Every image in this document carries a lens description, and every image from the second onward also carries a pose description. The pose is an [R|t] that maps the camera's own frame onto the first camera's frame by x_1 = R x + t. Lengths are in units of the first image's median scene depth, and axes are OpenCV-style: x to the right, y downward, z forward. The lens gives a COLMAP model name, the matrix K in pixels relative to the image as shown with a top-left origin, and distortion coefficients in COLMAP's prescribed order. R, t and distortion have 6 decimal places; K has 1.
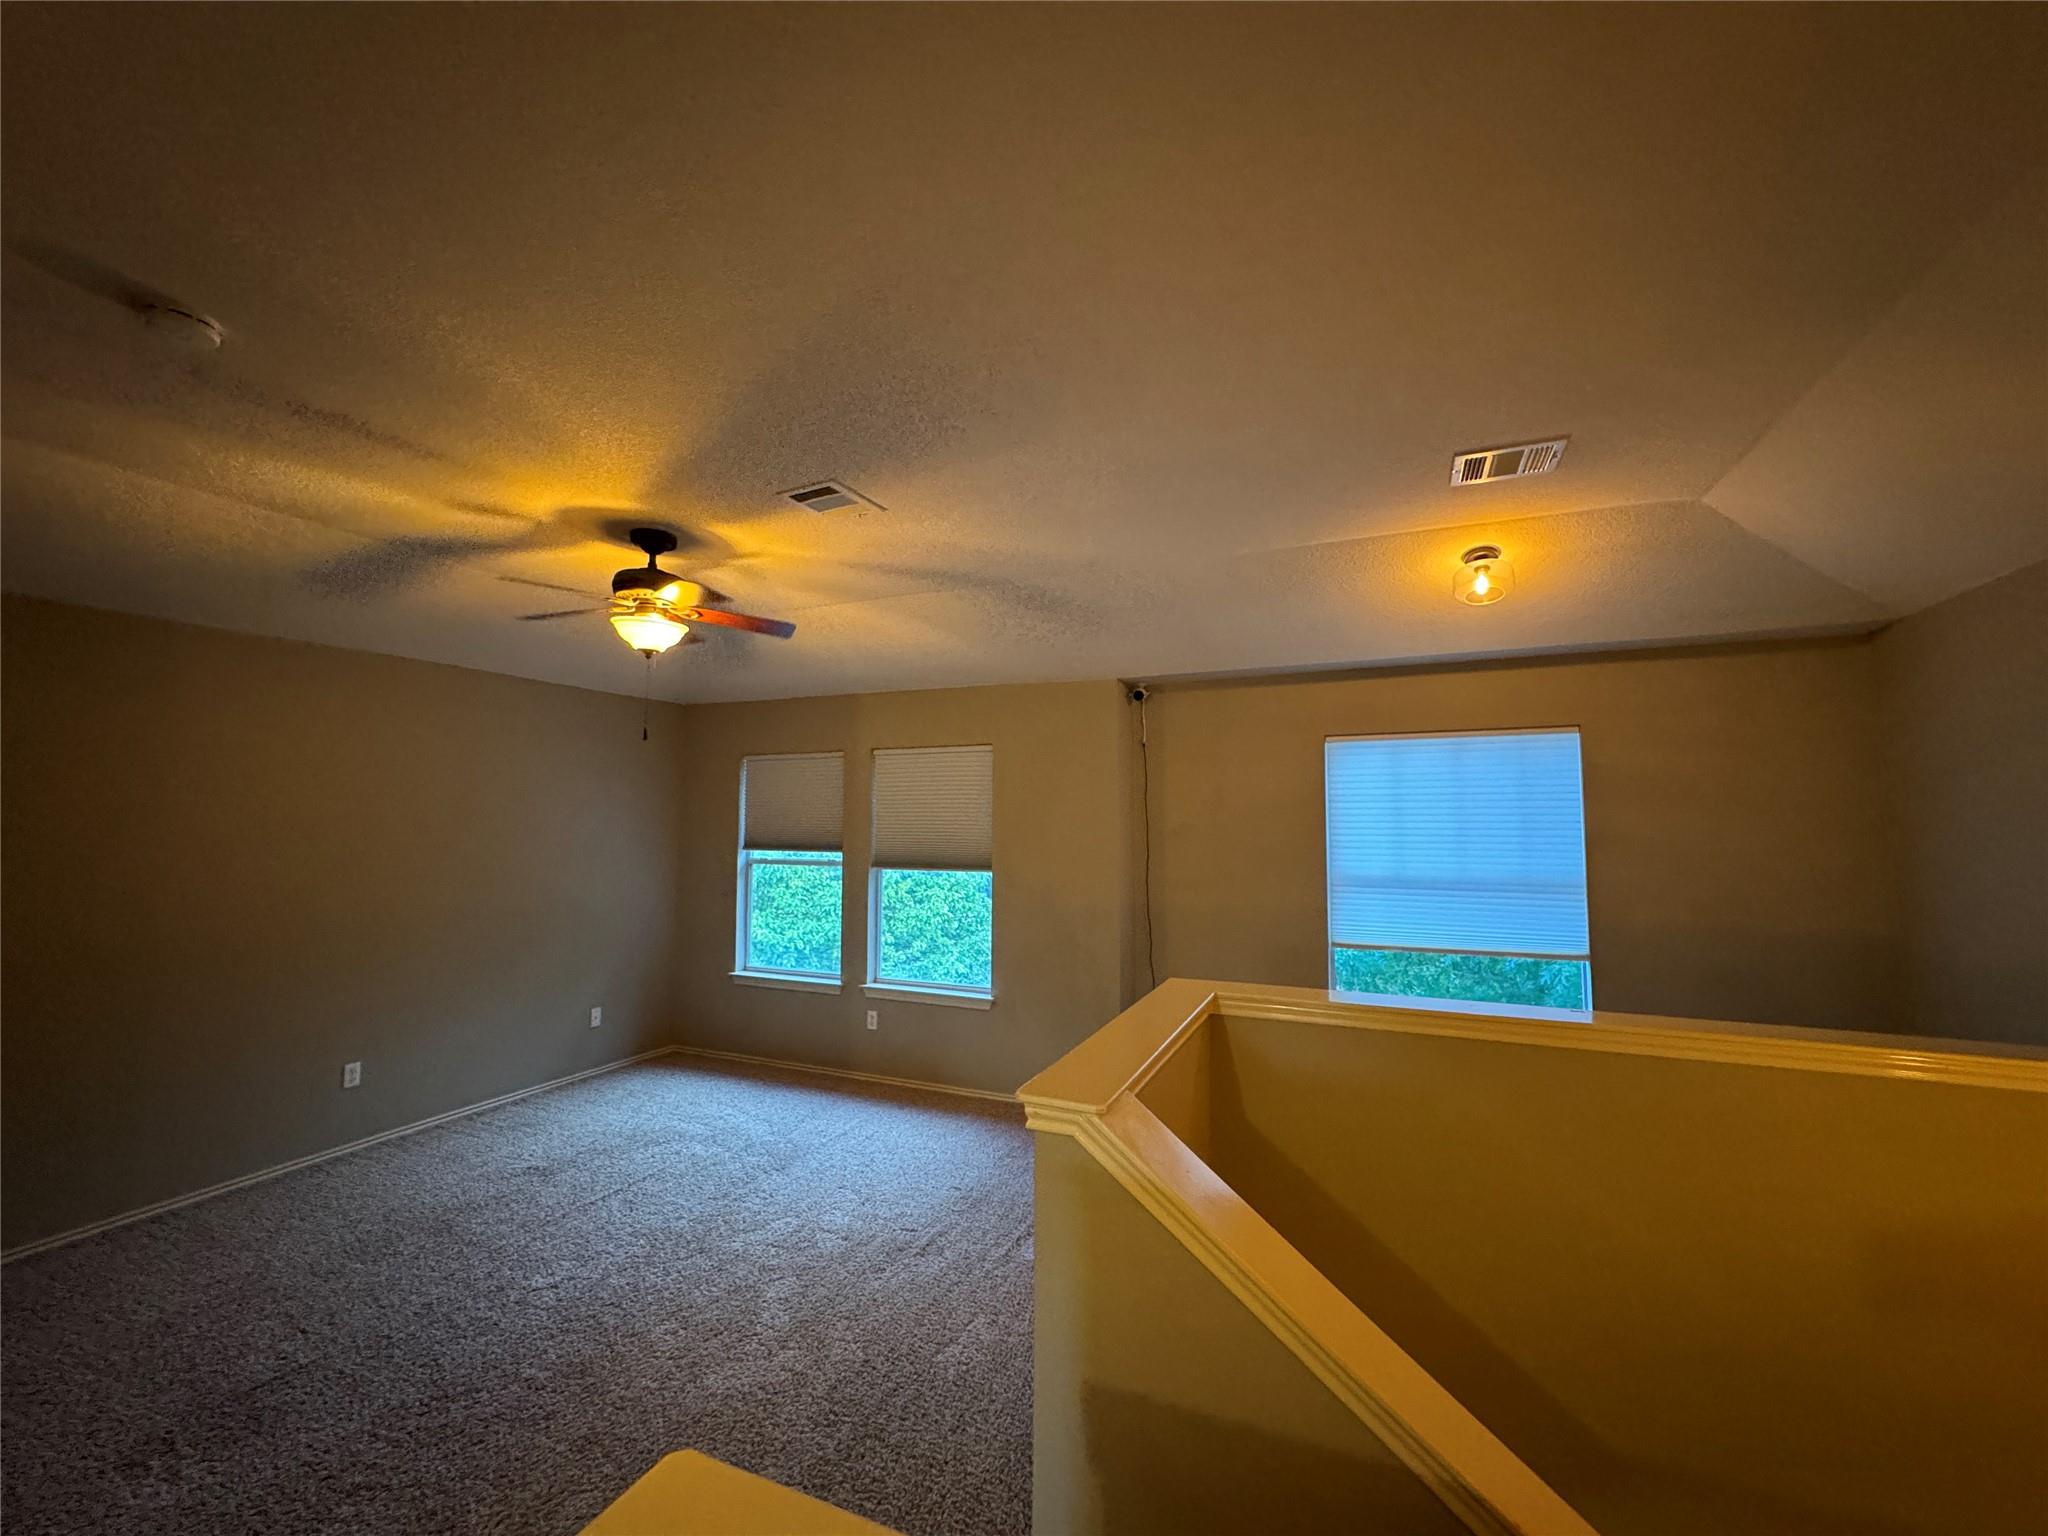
lens RADIAL K [[817.0, 0, 1024.0], [0, 817.0, 768.0], [0, 0, 1]] dist [0.000252, -0.000018]
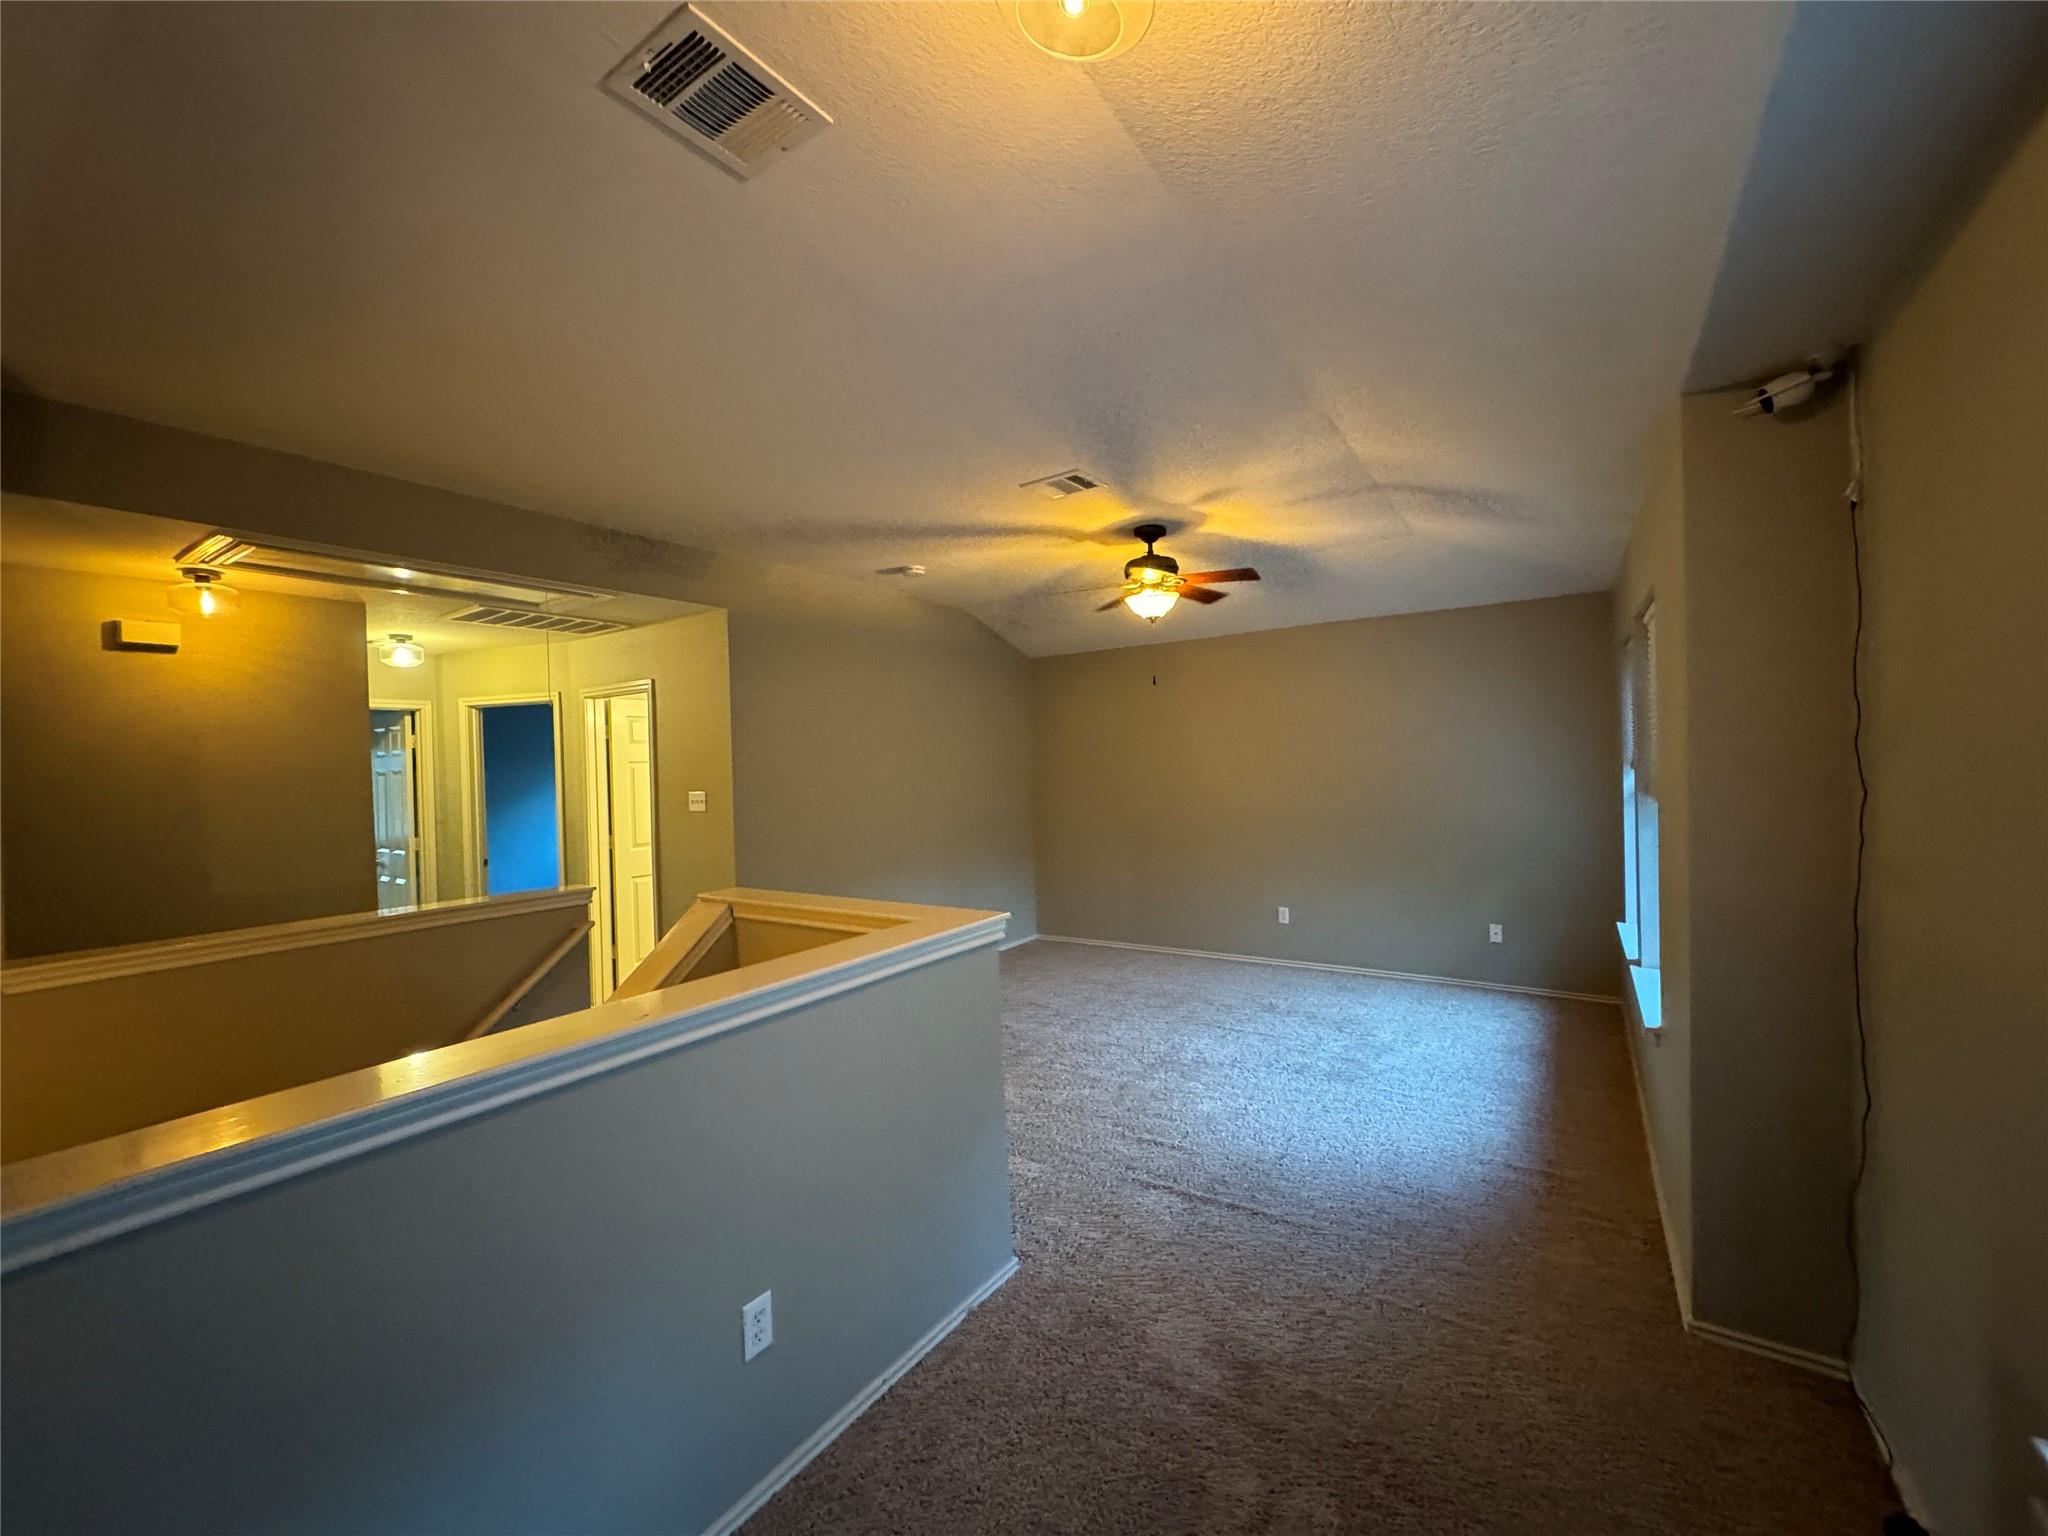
lens RADIAL K [[817.0, 0, 1024.0], [0, 817.0, 768.0], [0, 0, 1]] dist [0.000252, -0.000018]
pose [[-0.188172, 0.004629, -0.982125, 0.740463], [0.097292, 0.995158, -0.013951, 0.082266], [0.977305, -0.098178, -0.187711, 0.849894]]
